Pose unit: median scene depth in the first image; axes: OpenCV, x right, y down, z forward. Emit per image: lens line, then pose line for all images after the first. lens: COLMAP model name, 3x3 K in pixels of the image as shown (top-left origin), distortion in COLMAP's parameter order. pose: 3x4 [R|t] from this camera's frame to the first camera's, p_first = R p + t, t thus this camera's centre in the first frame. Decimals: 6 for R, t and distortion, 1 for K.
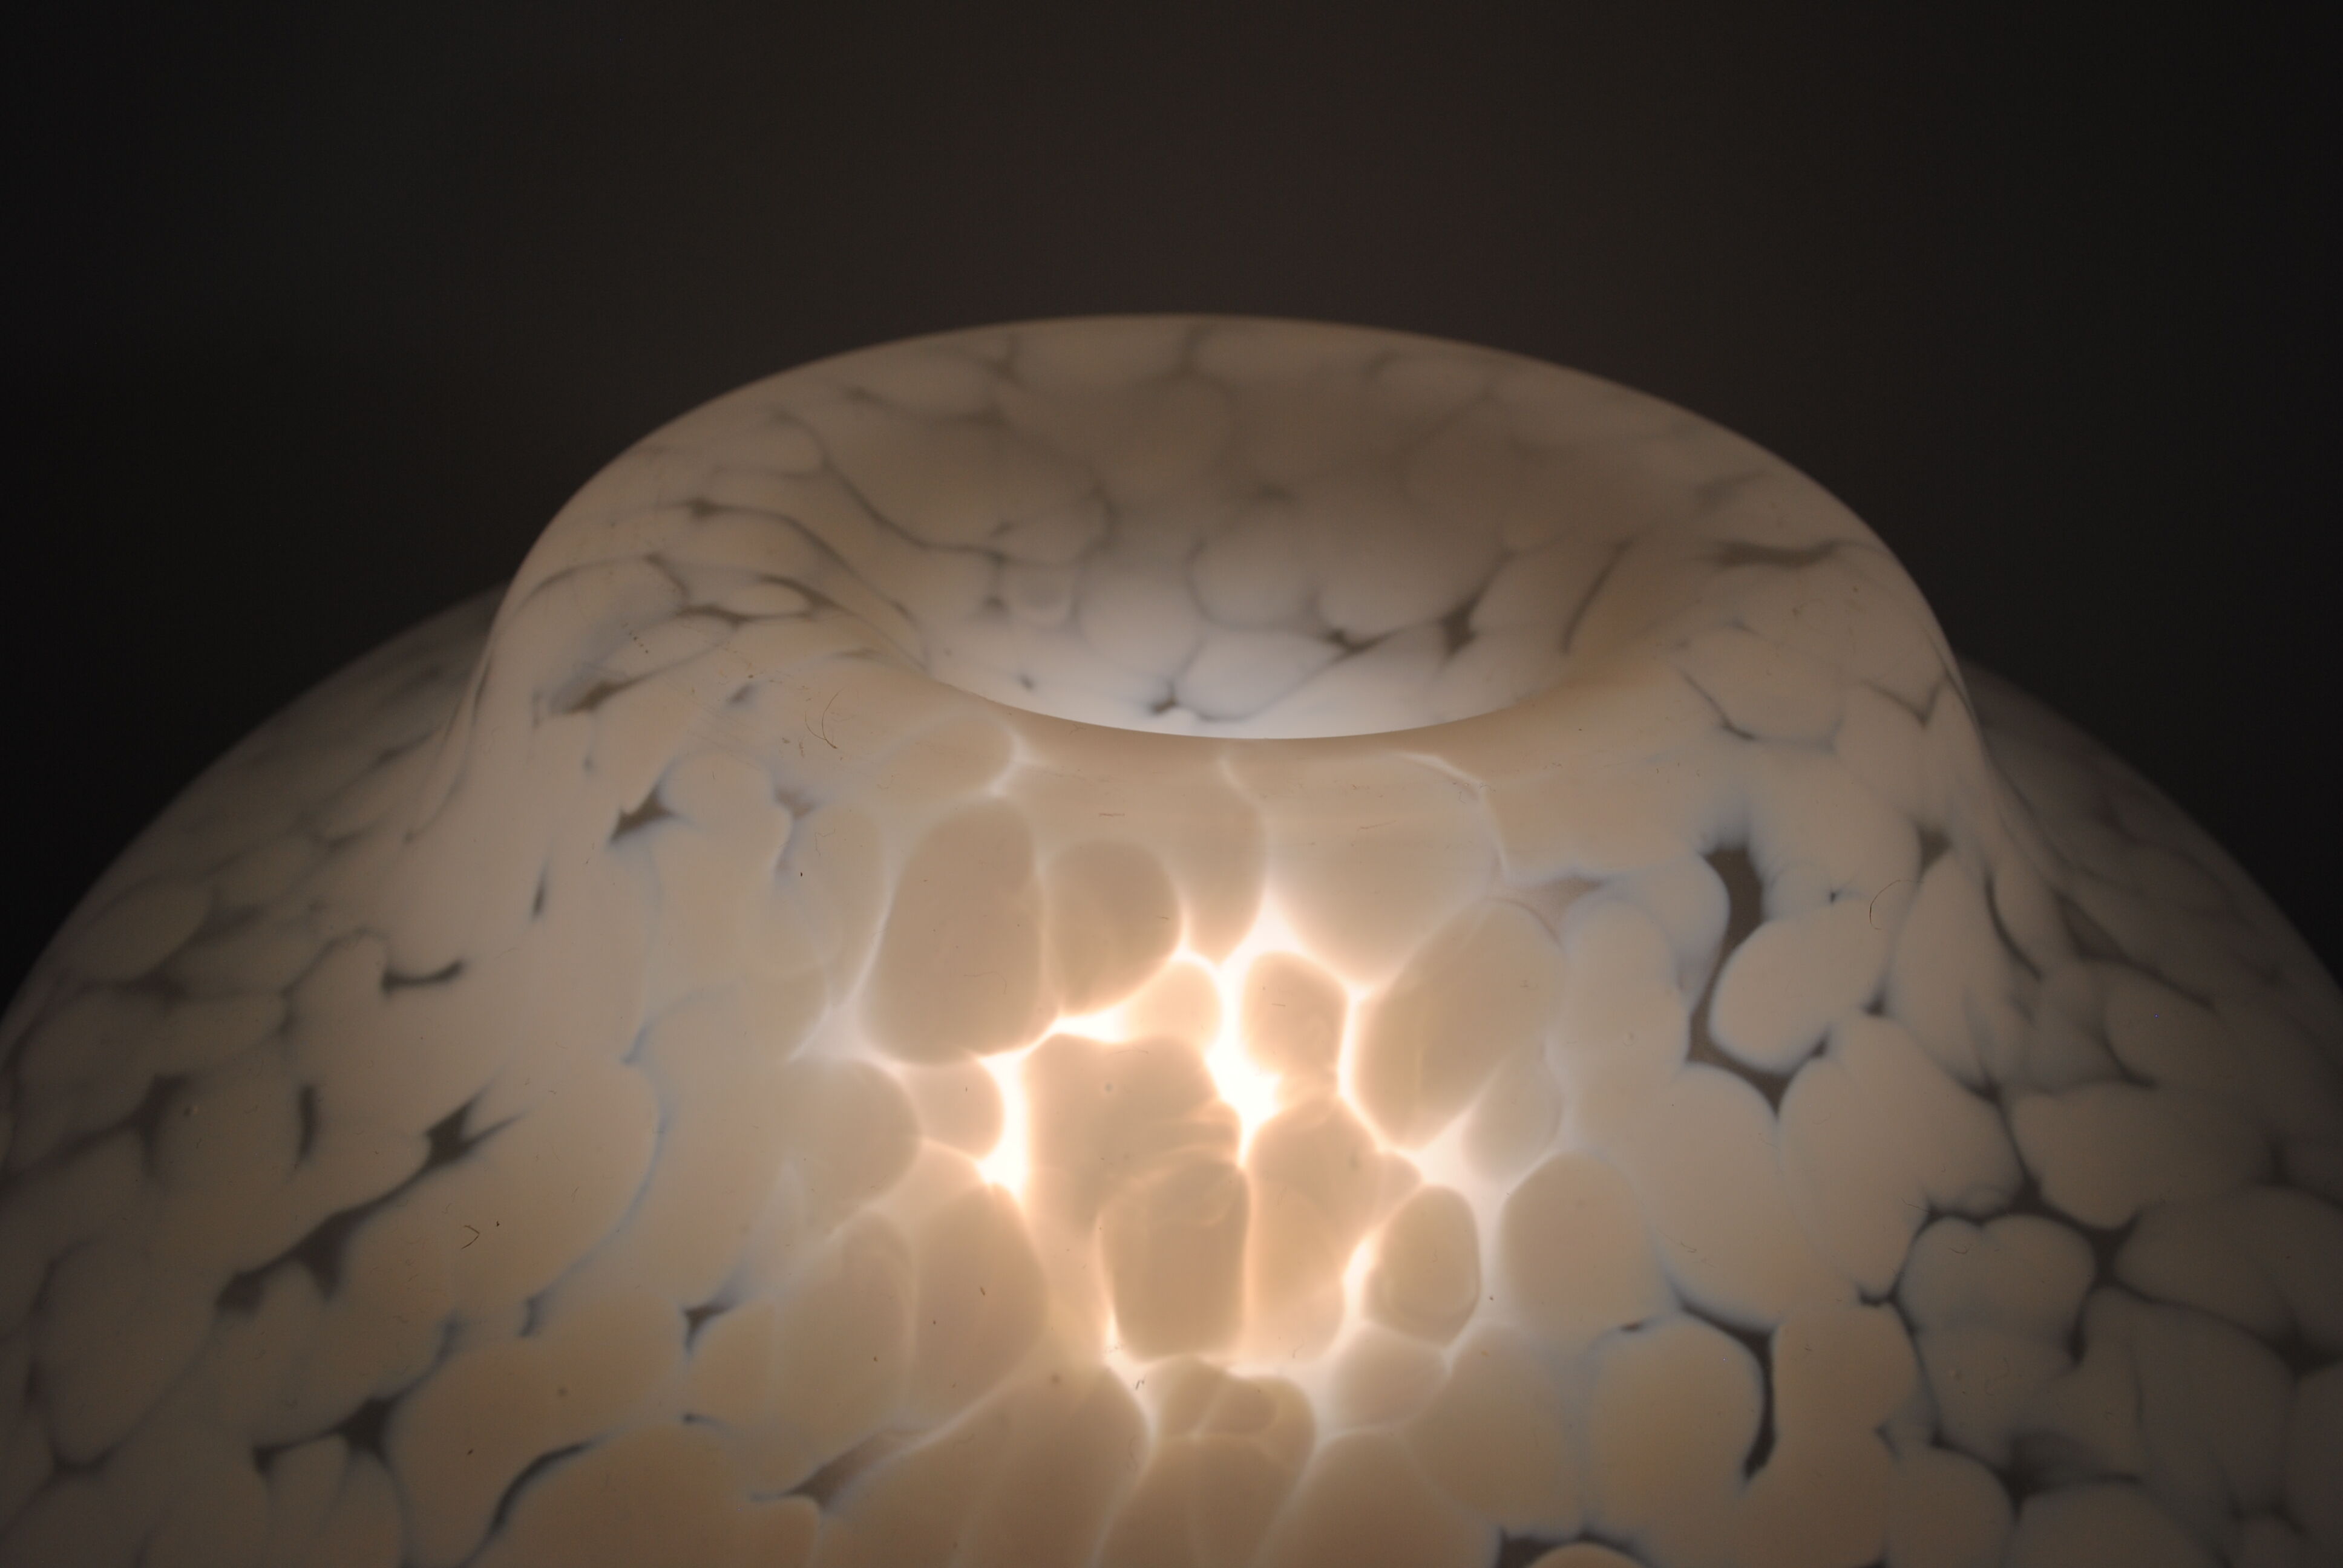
lens RADIAL K [[2378.8, 0, 1183.3], [0, 2378.8, 784.8], [0, 0, 1]] dist [-0.037402, -0.030745]
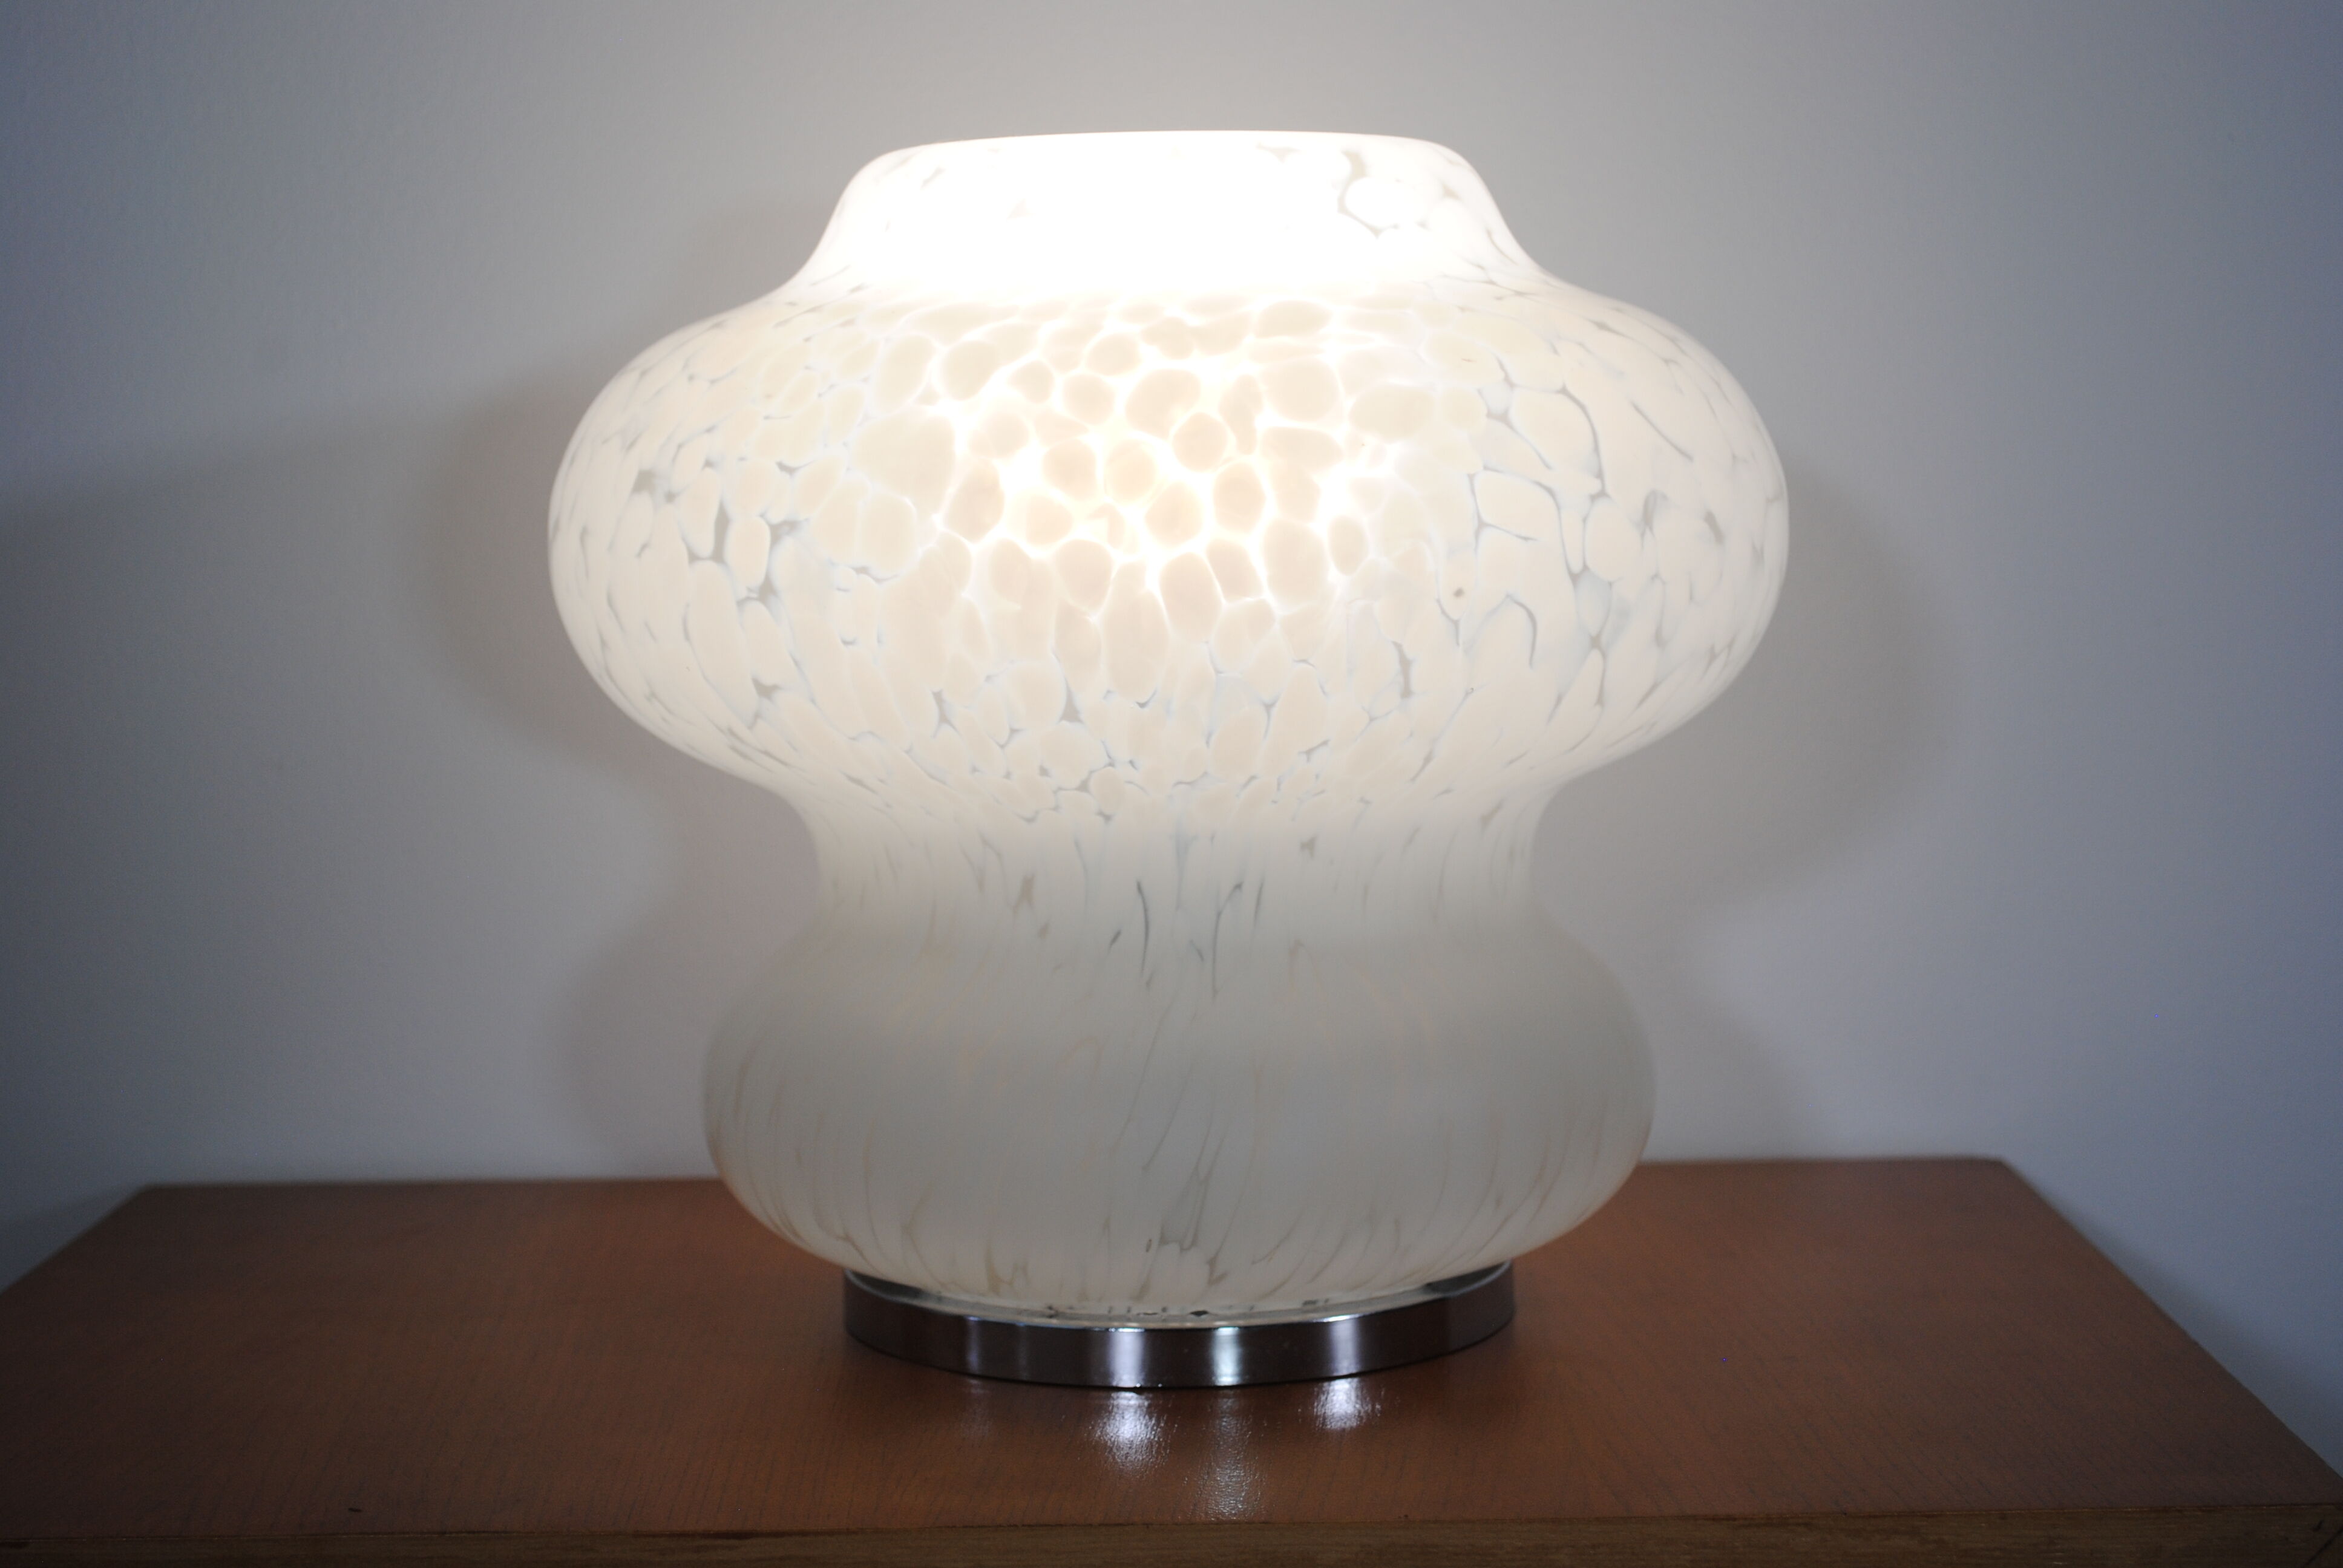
lens RADIAL K [[4325.8, 0, 1171.5], [0, 4325.8, 784.0], [0, 0, 1]] dist [0.037941, -0.058377]
pose [[0.998699, -0.050341, 0.008165, -0.040720], [0.048974, 0.902010, -0.428929, 2.593705], [0.014228, 0.428771, 0.903301, -2.904795]]
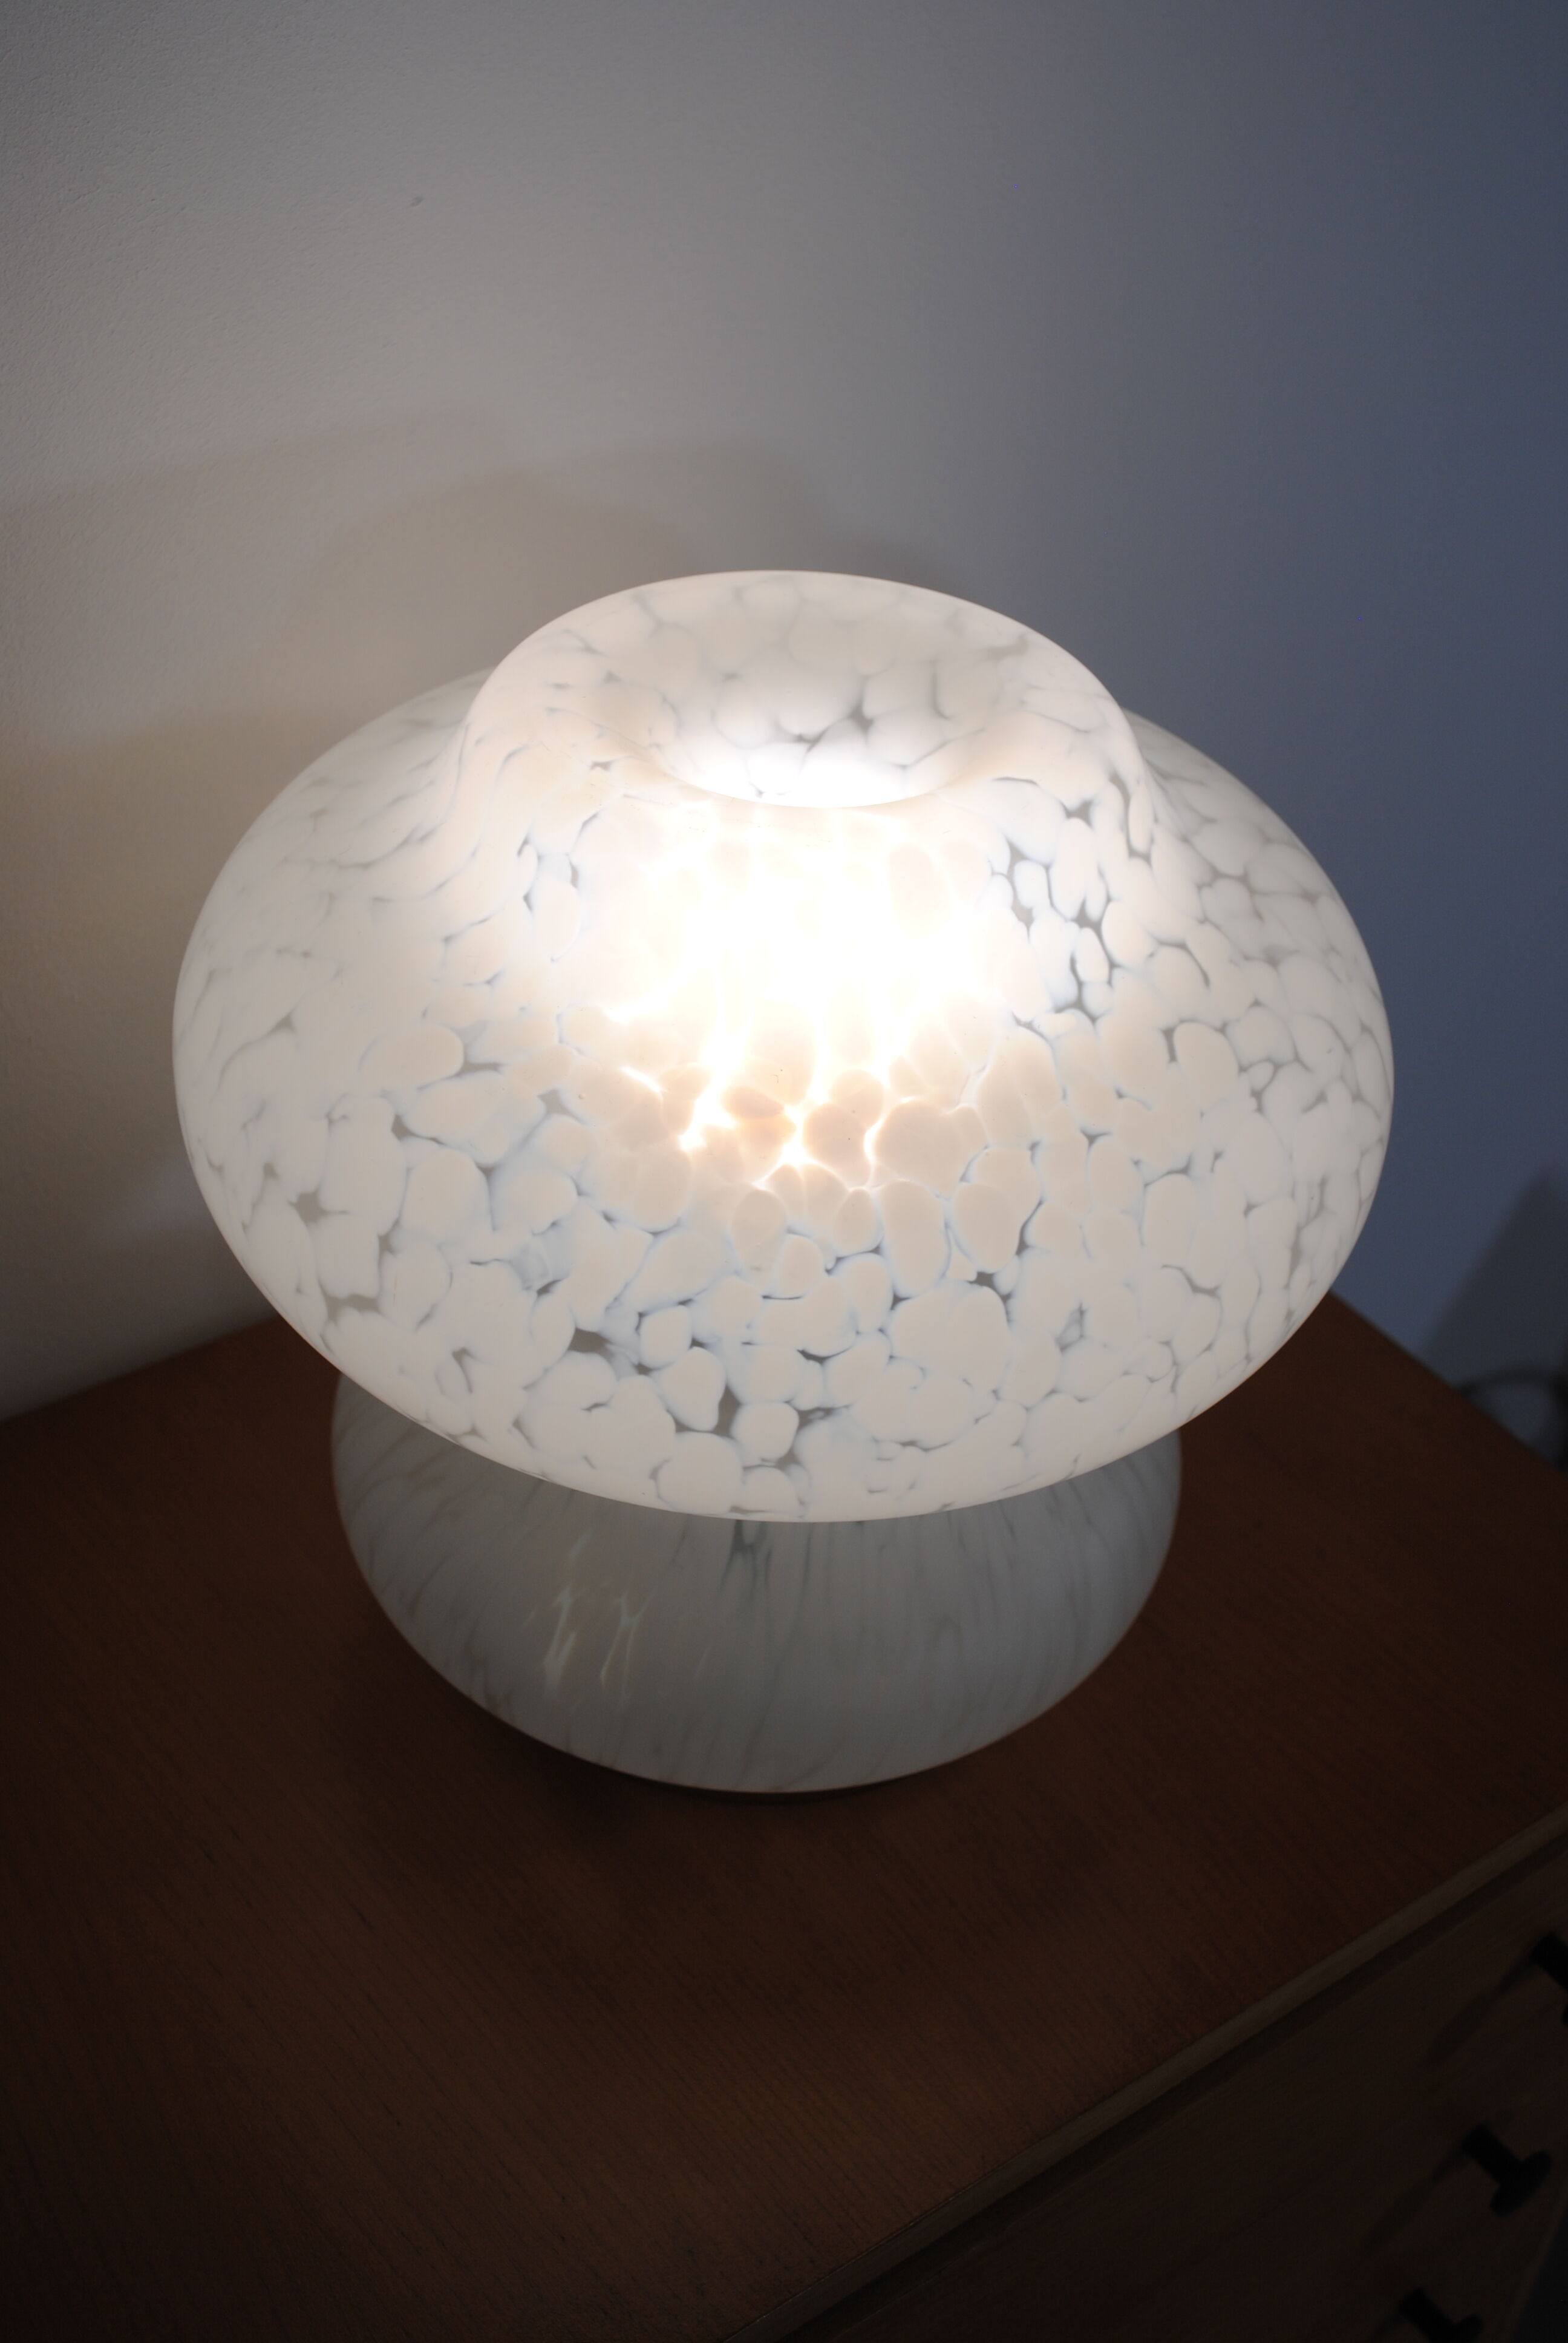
lens RADIAL K [[2938.1, 0, 778.8], [0, 2938.1, 1112.1], [0, 0, 1]] dist [0.001038, 0.000334]
pose [[0.800221, -0.345335, 0.490296, -1.695319], [0.275491, 0.937873, 0.210948, -0.390815], [-0.532683, -0.033733, 0.845642, -1.475837]]
